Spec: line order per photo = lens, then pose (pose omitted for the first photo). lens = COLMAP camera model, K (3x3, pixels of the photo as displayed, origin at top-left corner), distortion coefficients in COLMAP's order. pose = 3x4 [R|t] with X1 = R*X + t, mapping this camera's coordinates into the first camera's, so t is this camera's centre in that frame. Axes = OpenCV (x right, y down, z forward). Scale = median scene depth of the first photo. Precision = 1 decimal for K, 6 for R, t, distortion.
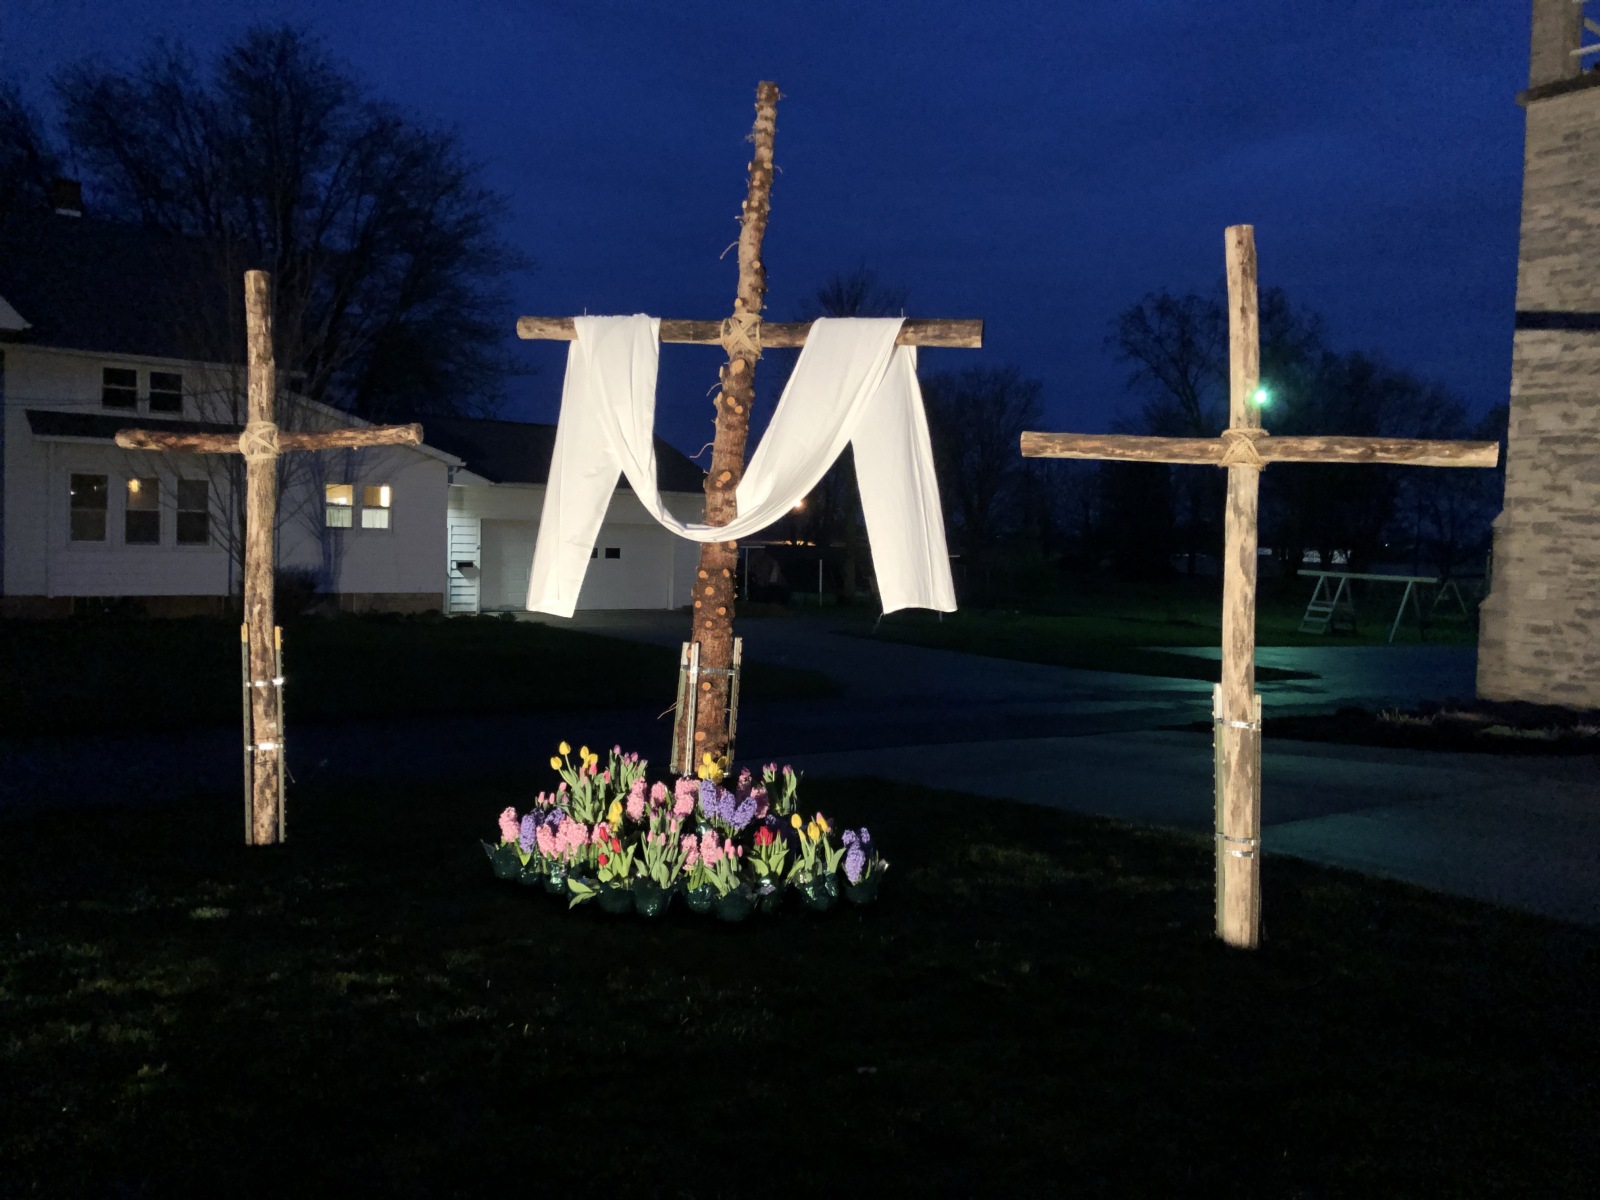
lens RADIAL K [[1279.1, 0, 788.8], [0, 1279.1, 596.8], [0, 0, 1]] dist [0.056436, -0.071627]
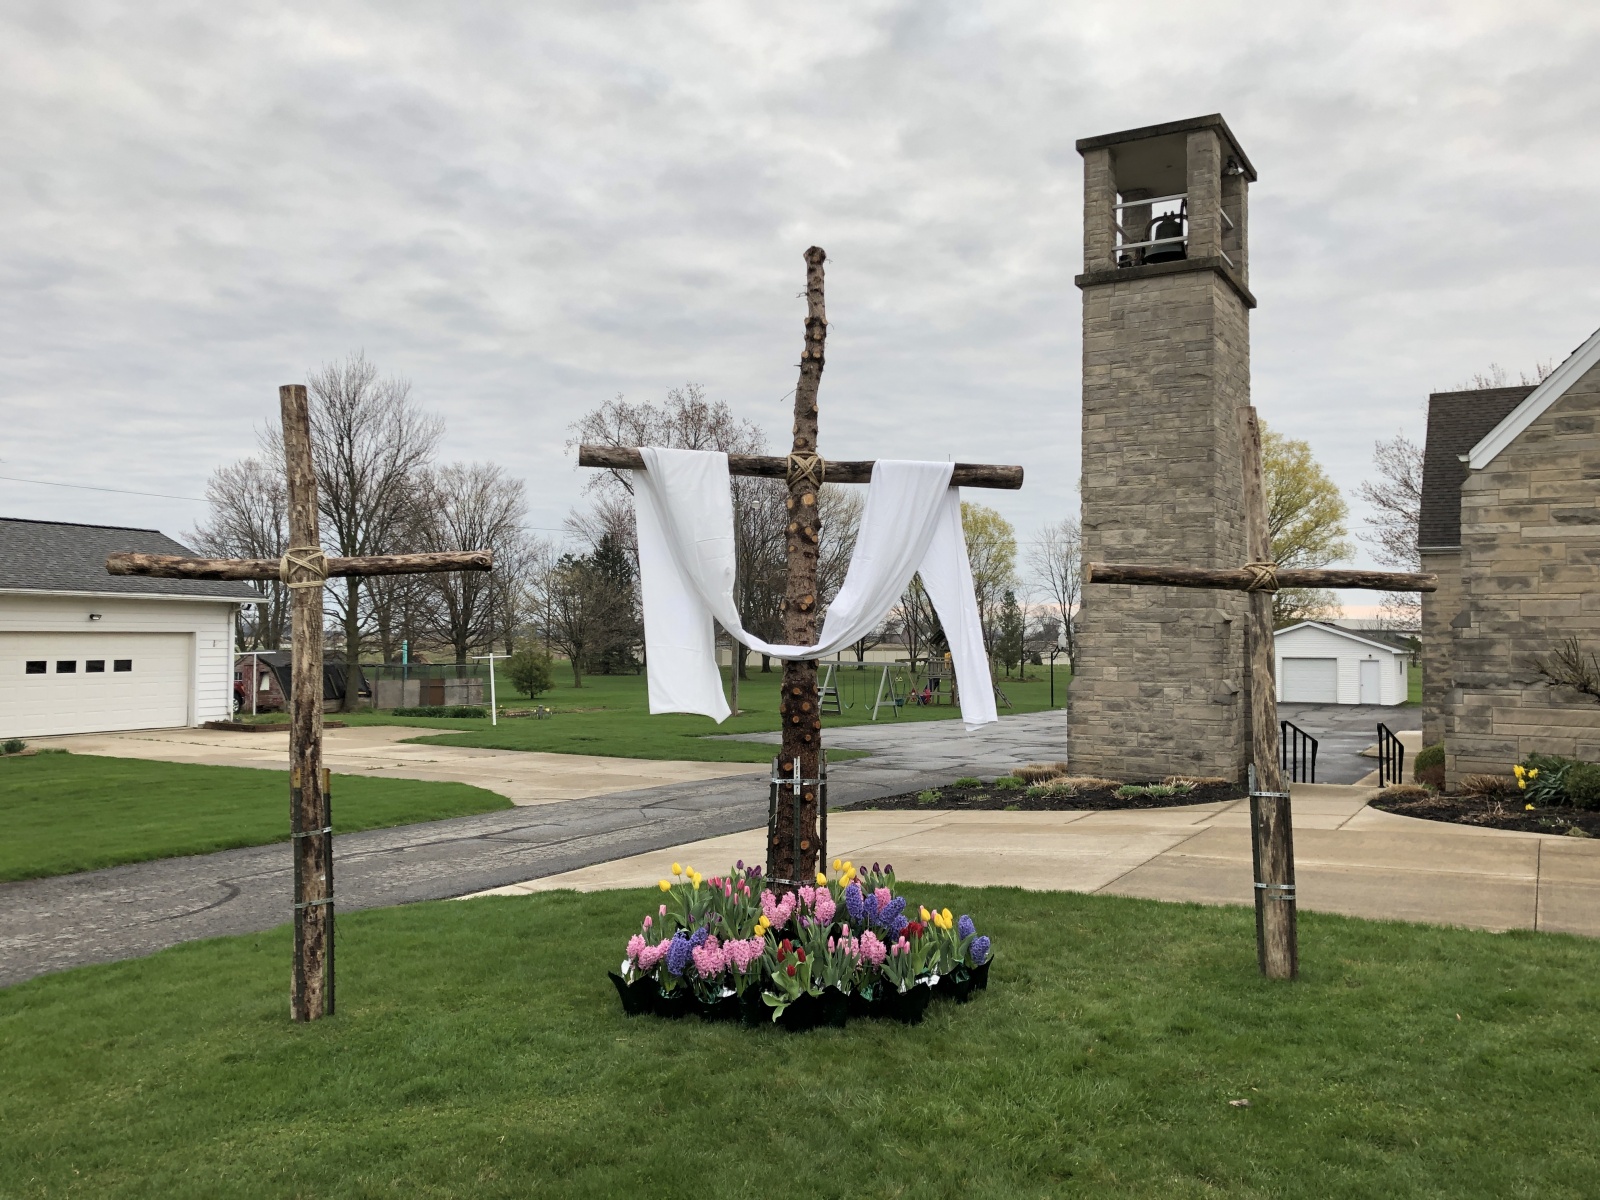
lens RADIAL K [[1279.1, 0, 777.5], [0, 1279.1, 605.1], [0, 0, 1]] dist [0.056436, -0.071627]
pose [[0.909022, -0.012040, 0.416575, -0.070816], [0.040162, 0.997461, -0.058809, -0.003737], [-0.414809, 0.070190, 0.907197, 0.005019]]
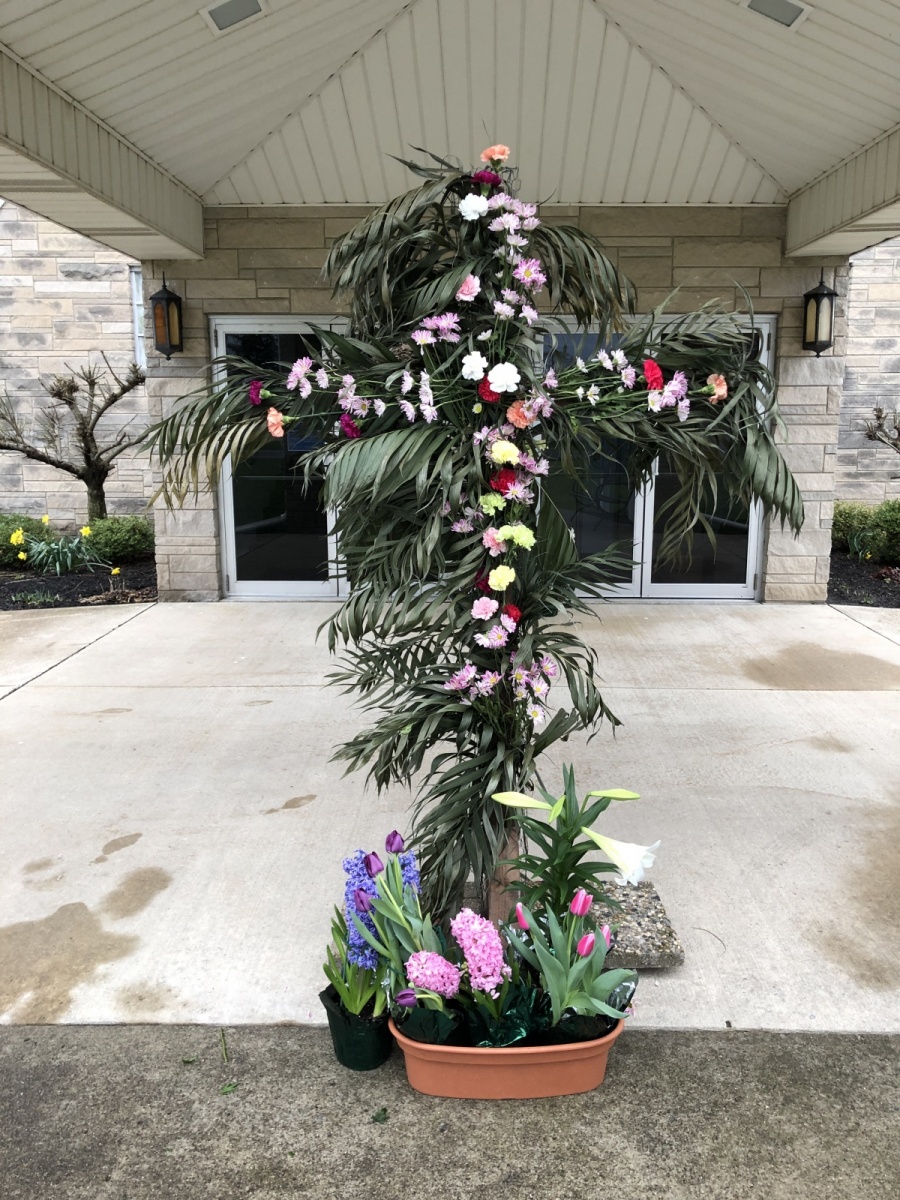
lens RADIAL K [[959.3, 0, 453.7], [0, 959.3, 590.3], [0, 0, 1]] dist [0.056436, -0.071627]
pose [[0.588676, -0.174197, 0.789377, 0.100517], [0.060176, 0.983240, 0.172101, 0.006066], [-0.806126, -0.053810, 0.589292, -0.011027]]
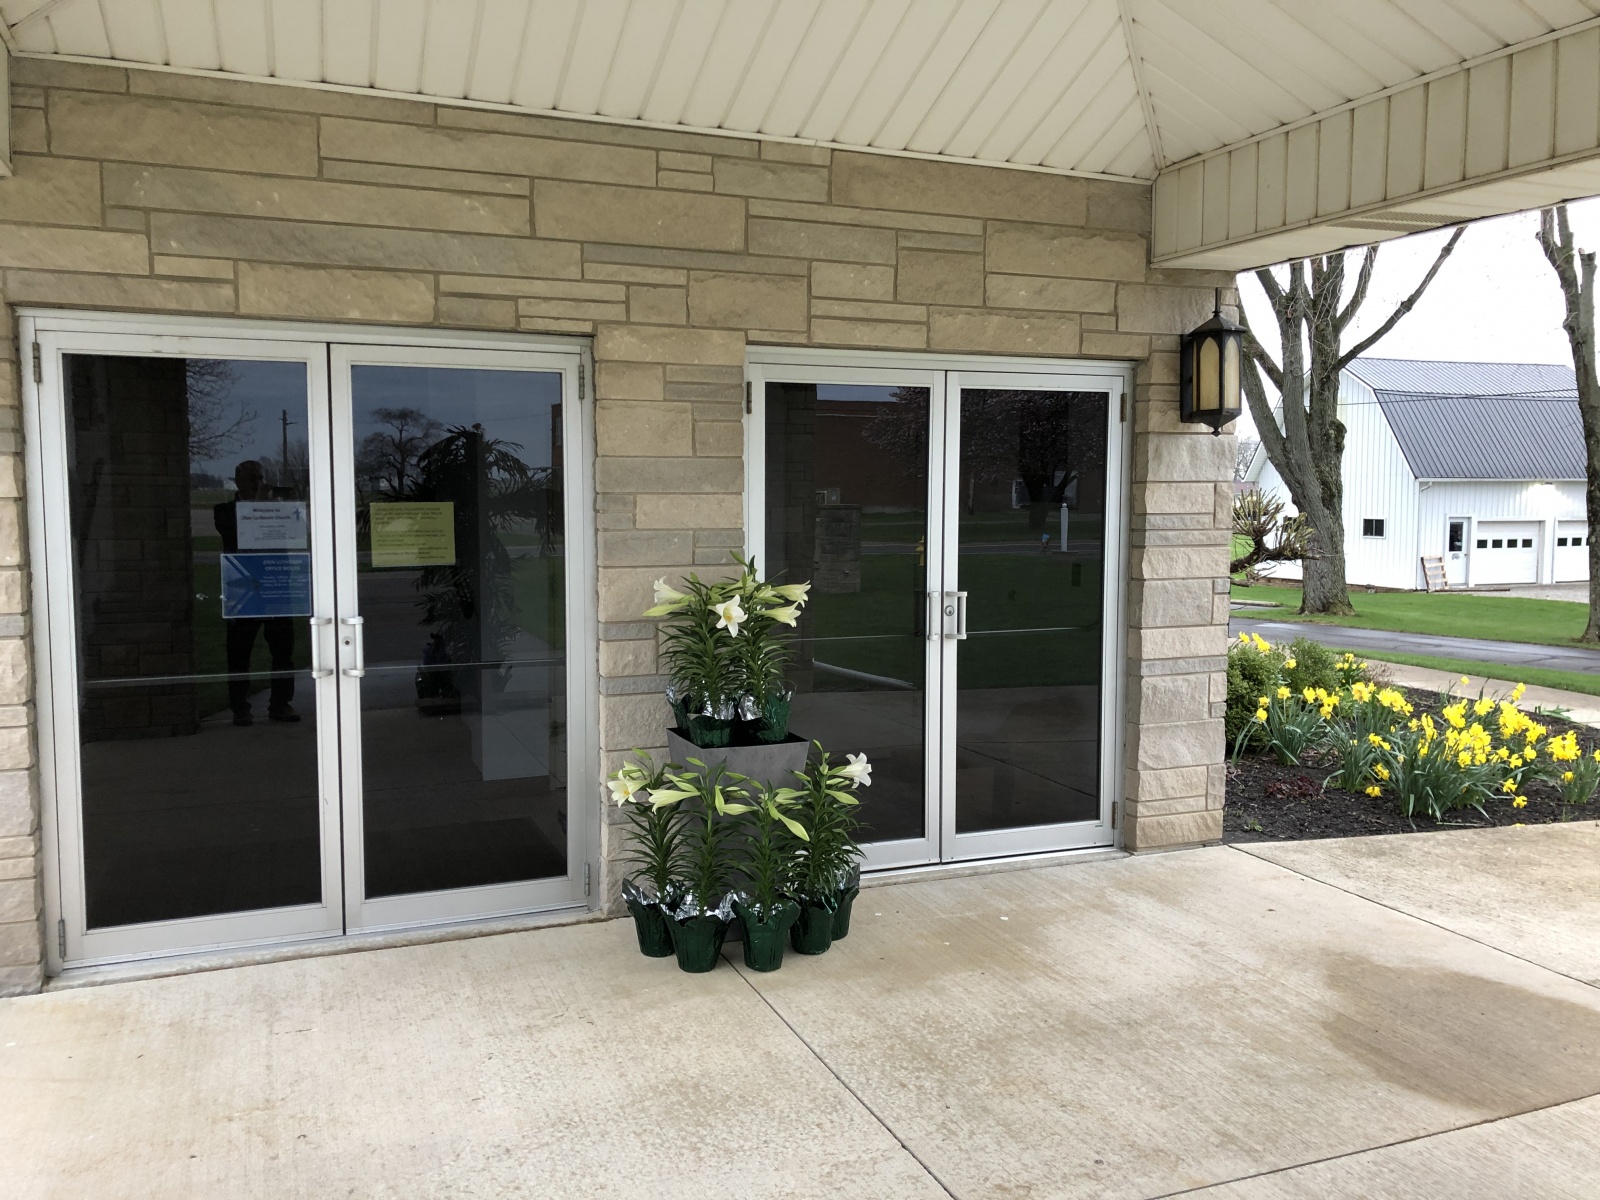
lens RADIAL K [[1279.1, 0, 786.7], [0, 1279.1, 590.0], [0, 0, 1]] dist [0.056436, -0.071627]
pose [[0.230019, -0.103419, 0.967676, 0.133281], [0.056761, 0.994070, 0.092748, 0.000712], [-0.971530, 0.033592, 0.234525, 0.044453]]
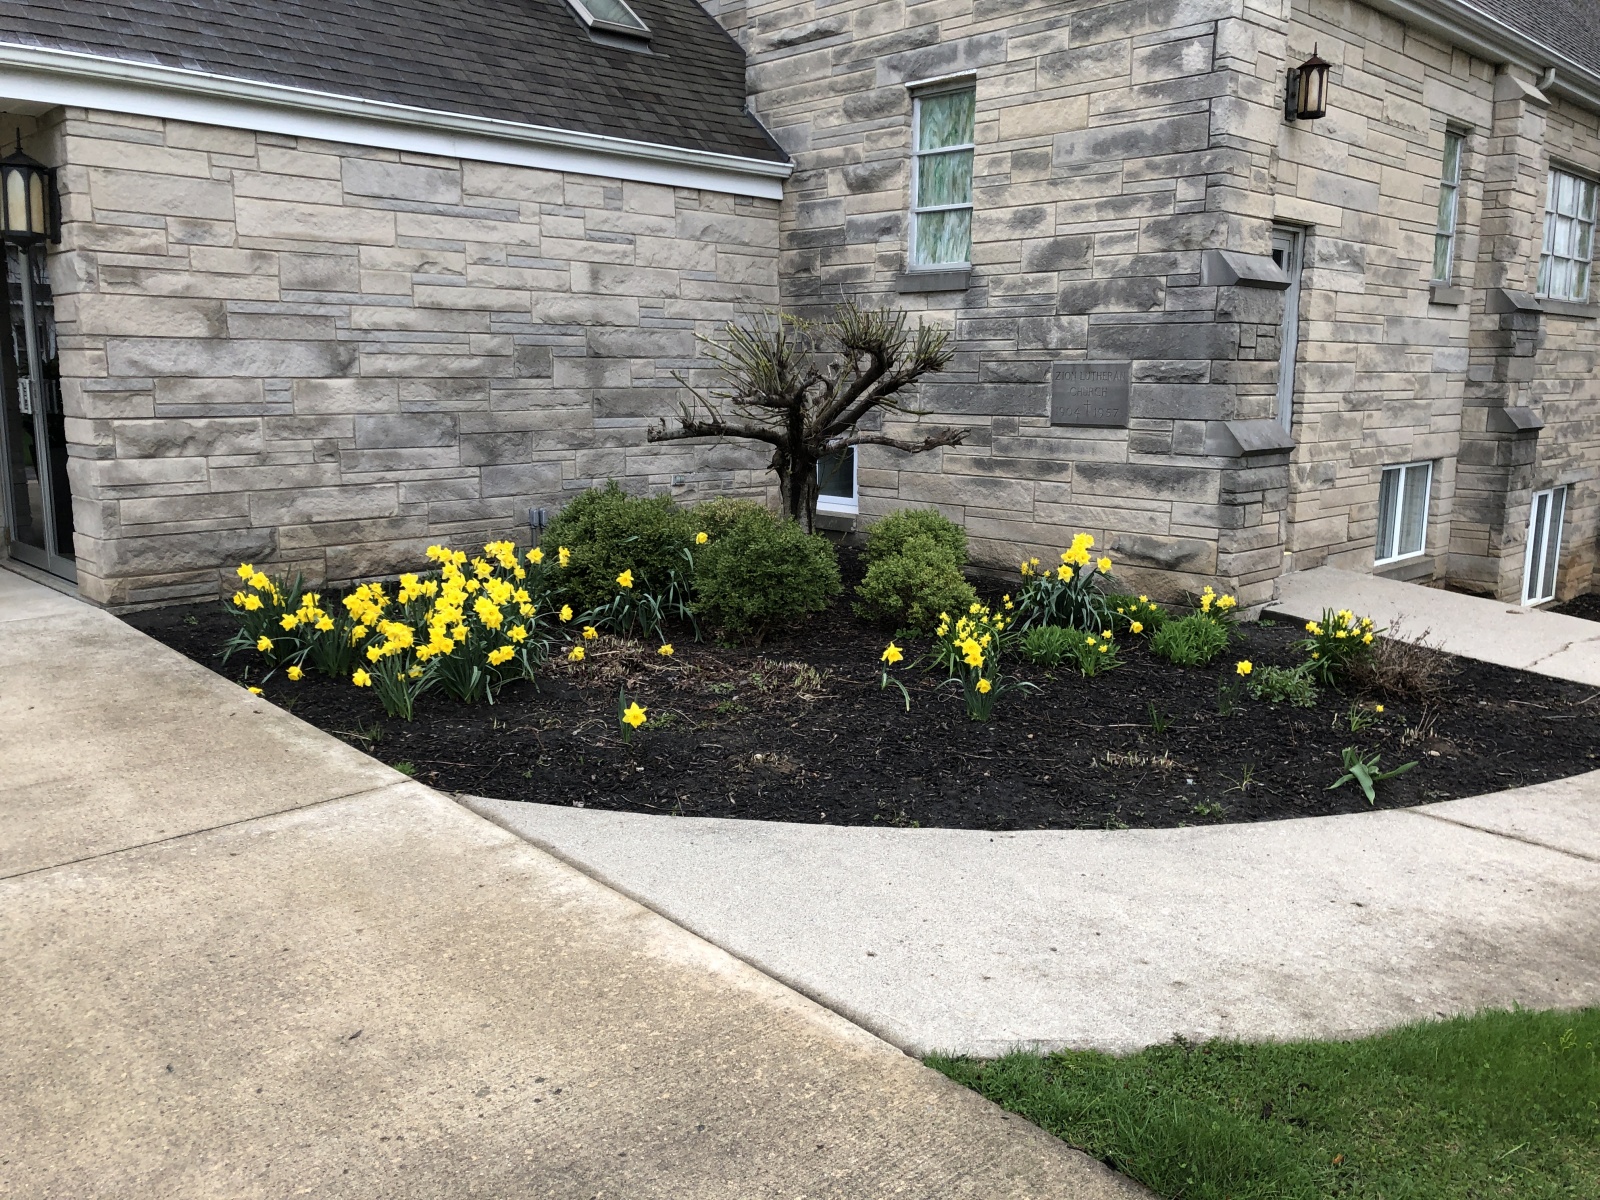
lens RADIAL K [[1279.1, 0, 850.9], [0, 1279.1, 552.9], [0, 0, 1]] dist [0.056436, -0.071627]
pose [[0.977401, -0.058181, 0.203228, 0.315400], [0.037823, 0.993997, 0.102664, 0.019801], [-0.207981, -0.092658, 0.973734, -0.120319]]
